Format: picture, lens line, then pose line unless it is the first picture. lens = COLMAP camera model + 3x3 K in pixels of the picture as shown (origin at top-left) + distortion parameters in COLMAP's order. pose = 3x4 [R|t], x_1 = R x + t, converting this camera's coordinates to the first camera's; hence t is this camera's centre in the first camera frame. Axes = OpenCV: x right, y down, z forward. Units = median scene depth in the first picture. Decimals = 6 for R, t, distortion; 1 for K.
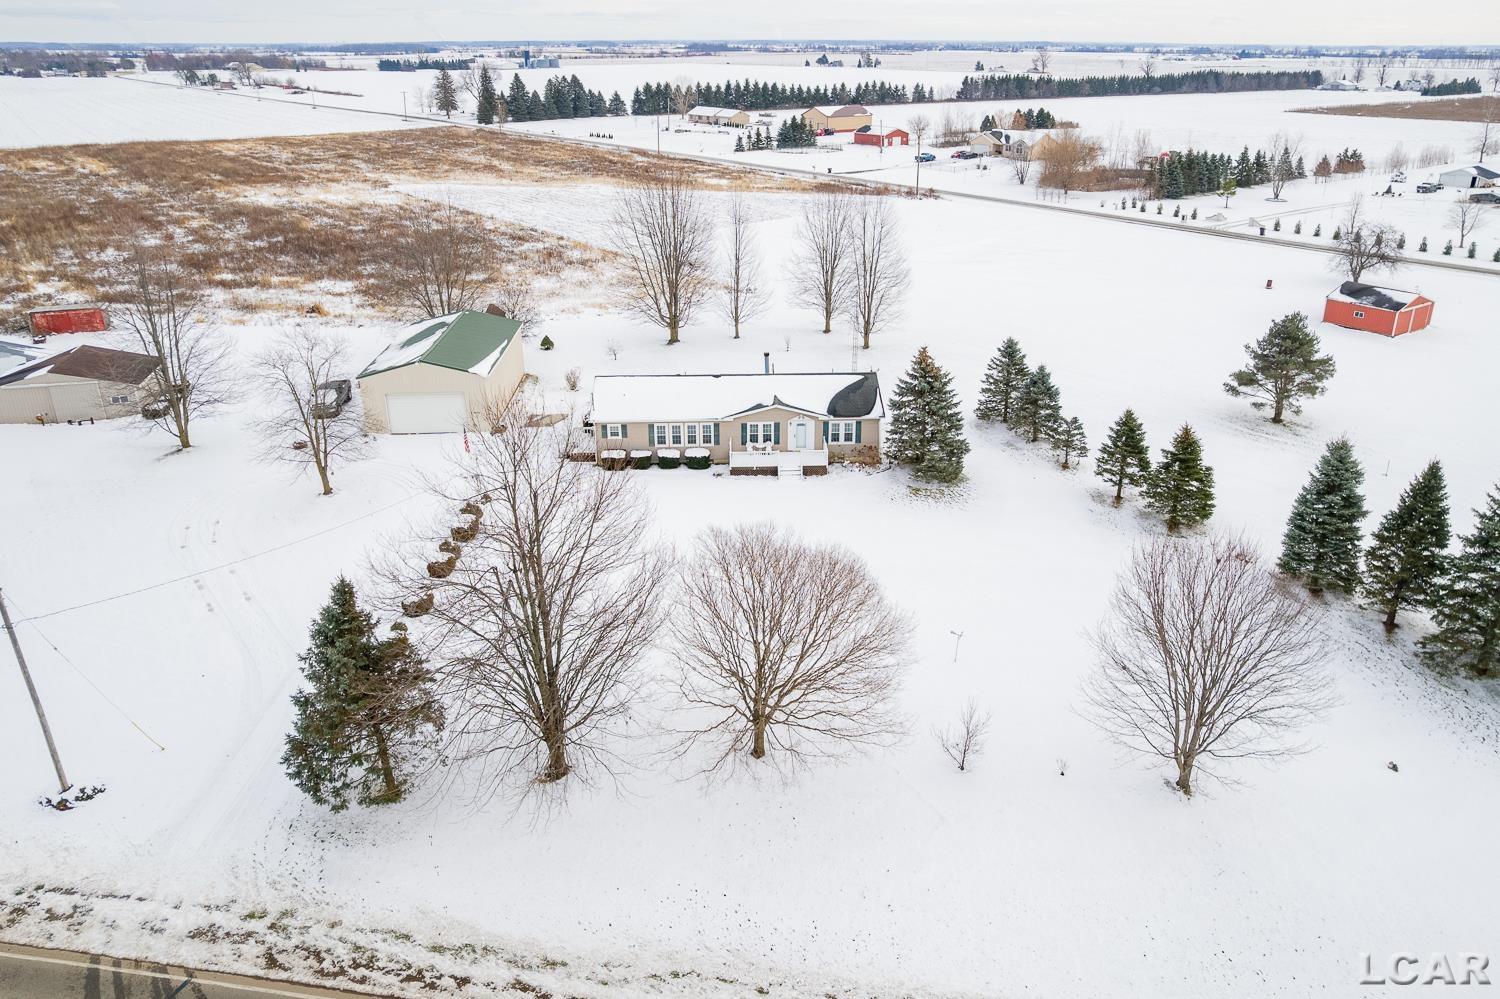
lens RADIAL K [[1036.4, 0, 784.6], [0, 1036.4, 501.3], [0, 0, 1]] dist [-0.001505, -0.000621]
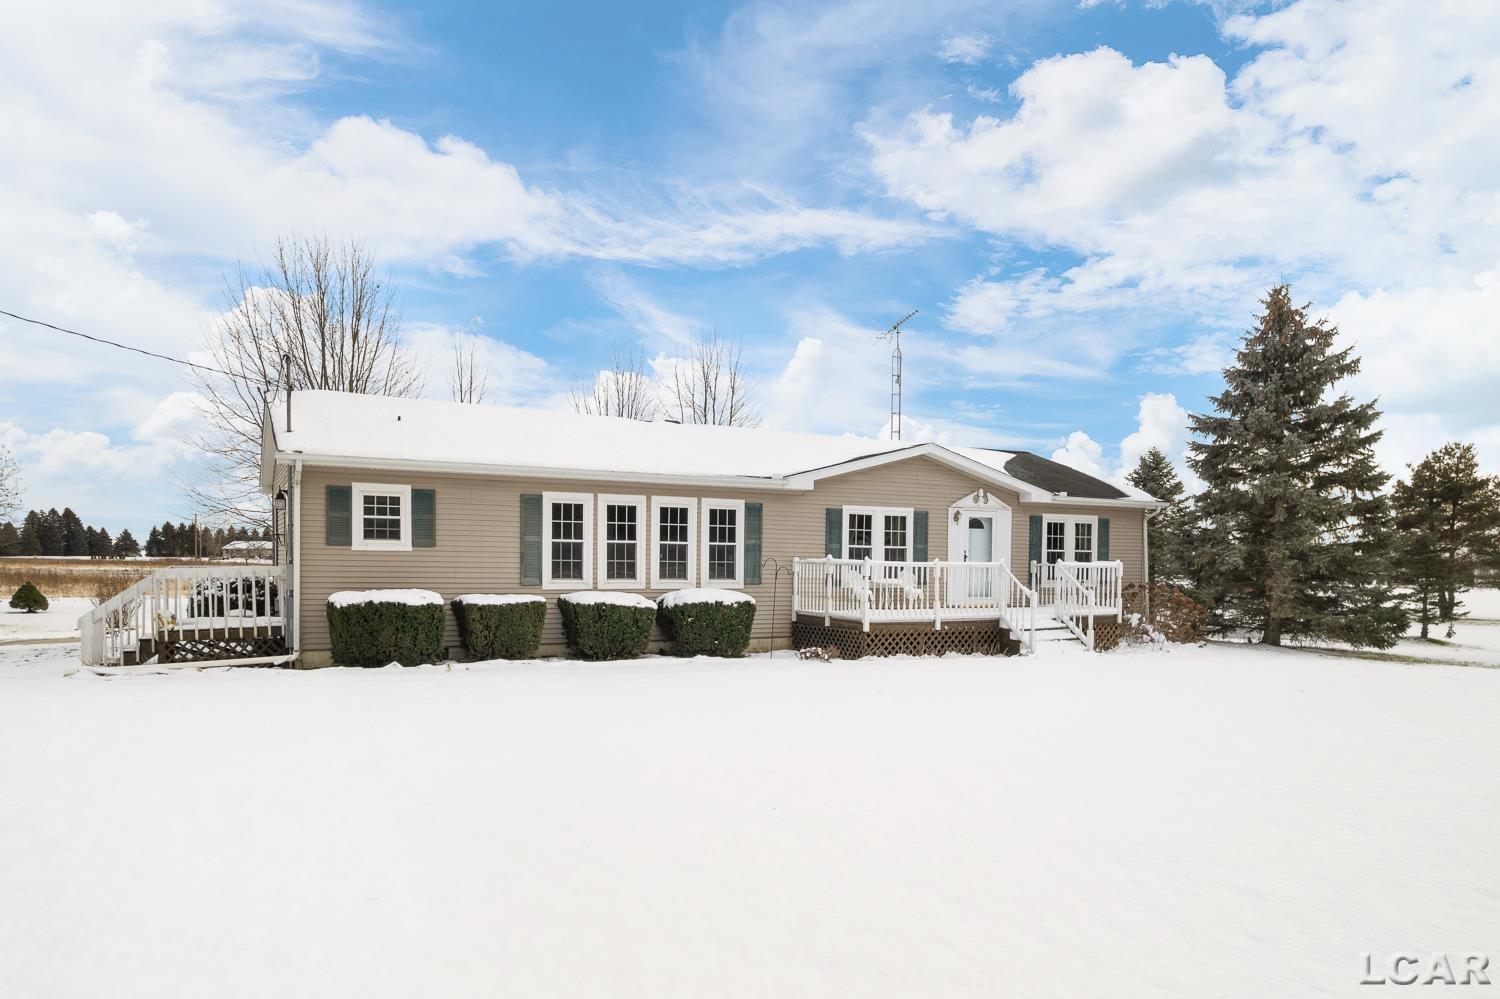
lens RADIAL K [[981.3, 0, 751.2], [0, 981.3, 556.2], [0, 0, 1]] dist [-0.006399, -0.002958]
pose [[0.908210, 0.007457, 0.418448, -0.180363], [0.161486, 0.916169, -0.366819, 0.038492], [-0.386105, 0.400722, 0.830870, 0.774994]]
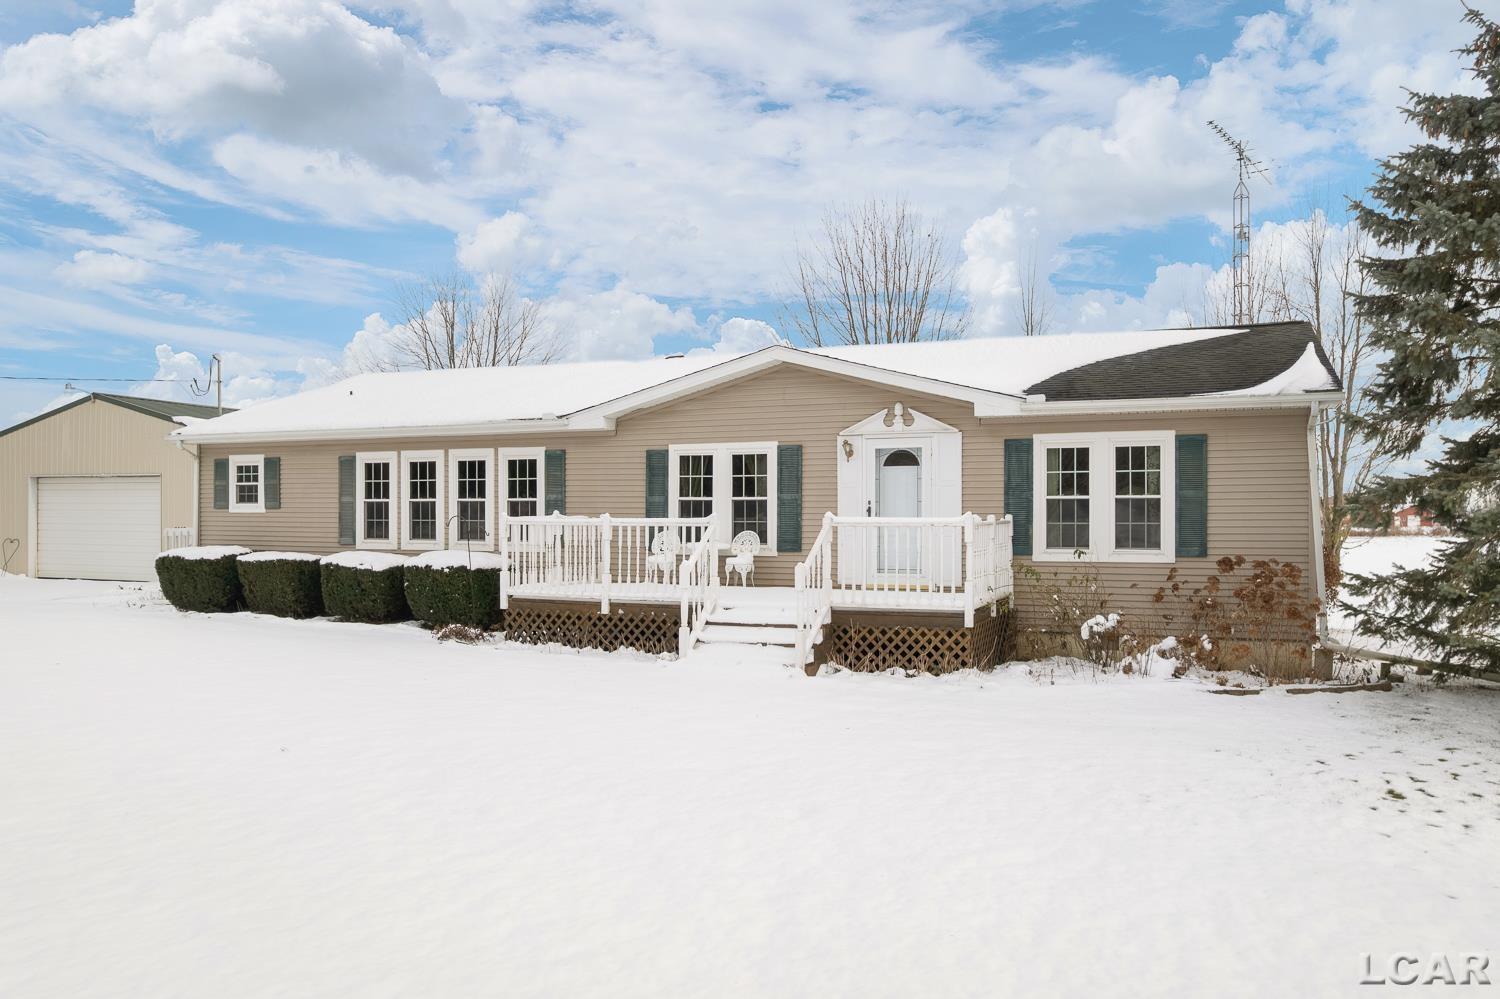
lens RADIAL K [[1082.8, 0, 765.6], [0, 1082.8, 527.6], [0, 0, 1]] dist [-0.013742, 0.004727]
pose [[0.898101, 0.002096, -0.439784, 0.088322], [-0.174602, 0.919502, -0.352180, 0.021234], [0.403645, 0.393080, 0.826171, 0.815362]]
